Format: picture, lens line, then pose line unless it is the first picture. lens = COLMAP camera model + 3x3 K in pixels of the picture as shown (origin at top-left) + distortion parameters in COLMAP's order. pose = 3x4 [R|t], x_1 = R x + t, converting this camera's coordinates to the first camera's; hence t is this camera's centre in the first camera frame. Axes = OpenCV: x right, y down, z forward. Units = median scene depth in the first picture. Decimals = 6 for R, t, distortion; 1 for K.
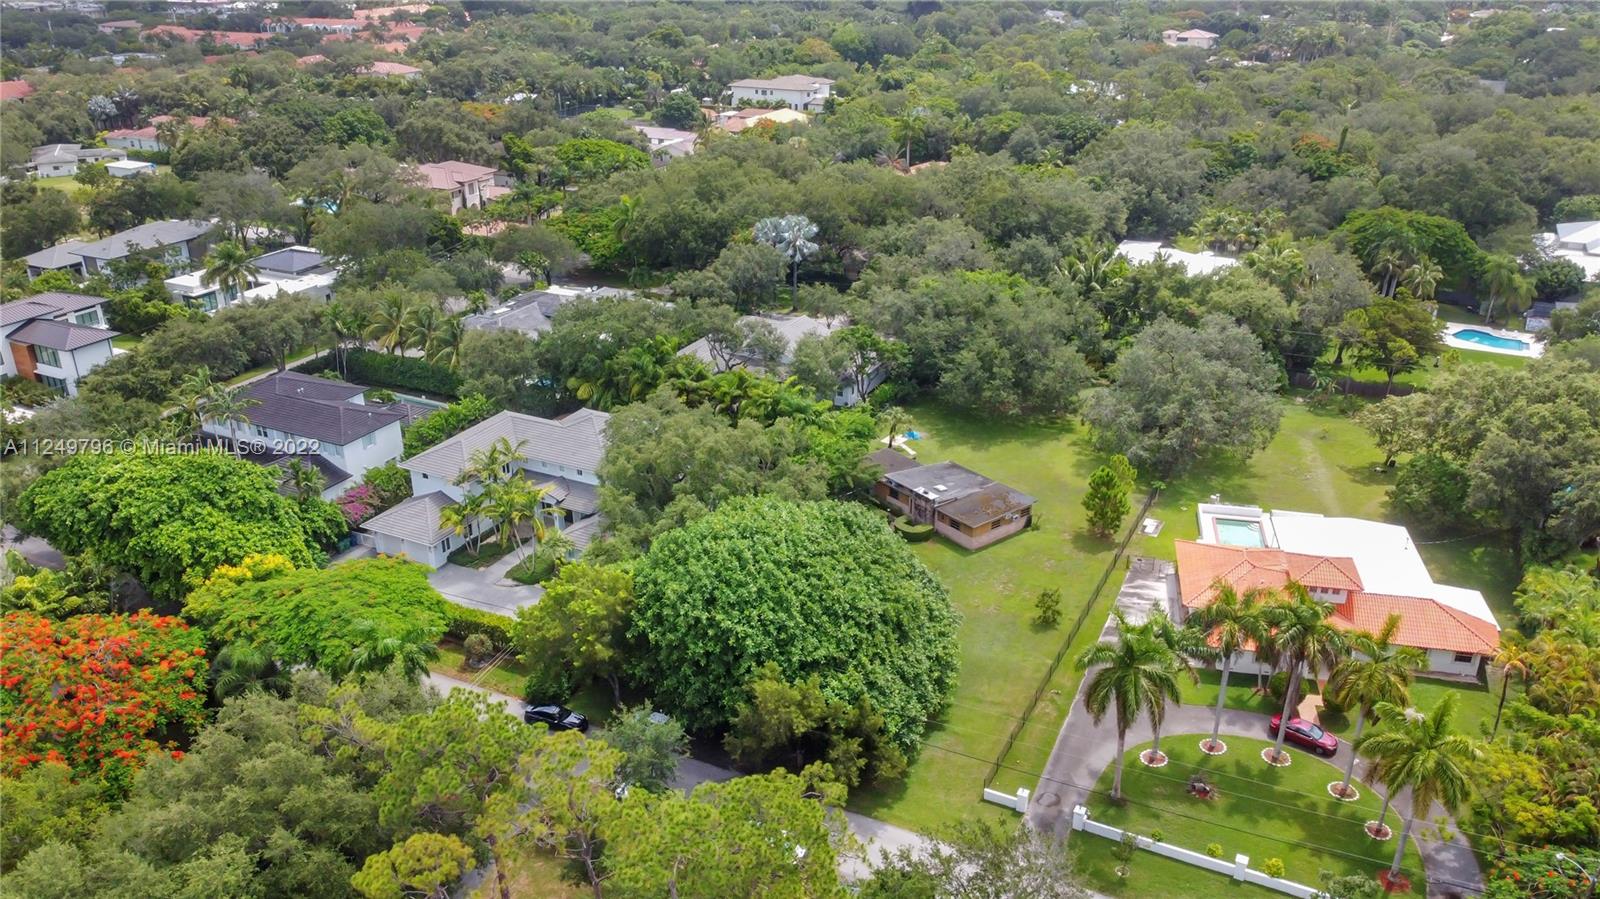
lens RADIAL K [[1239.3, 0, 800.0], [0, 1239.3, 449.5], [0, 0, 1]] dist [-0.003316, -0.003818]
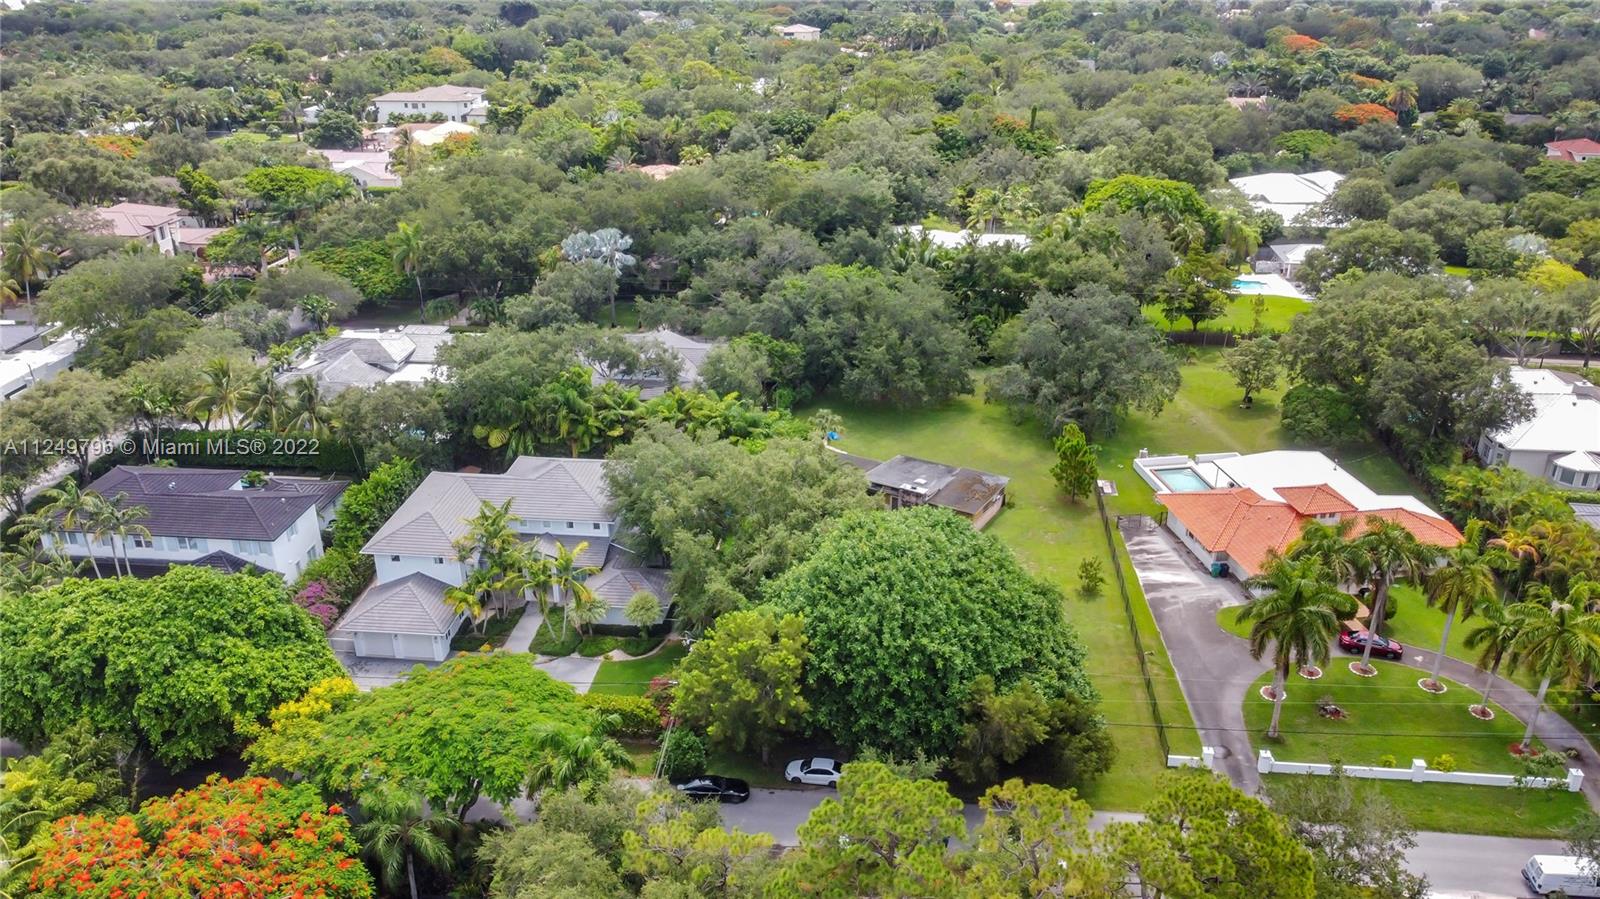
lens RADIAL K [[1239.3, 0, 800.0], [0, 1239.3, 449.5], [0, 0, 1]] dist [-0.003316, -0.003818]
pose [[0.933066, -0.145196, 0.329097, -0.278898], [0.145820, 0.989045, 0.022930, -0.029040], [-0.328822, 0.026594, 0.944018, 0.078846]]
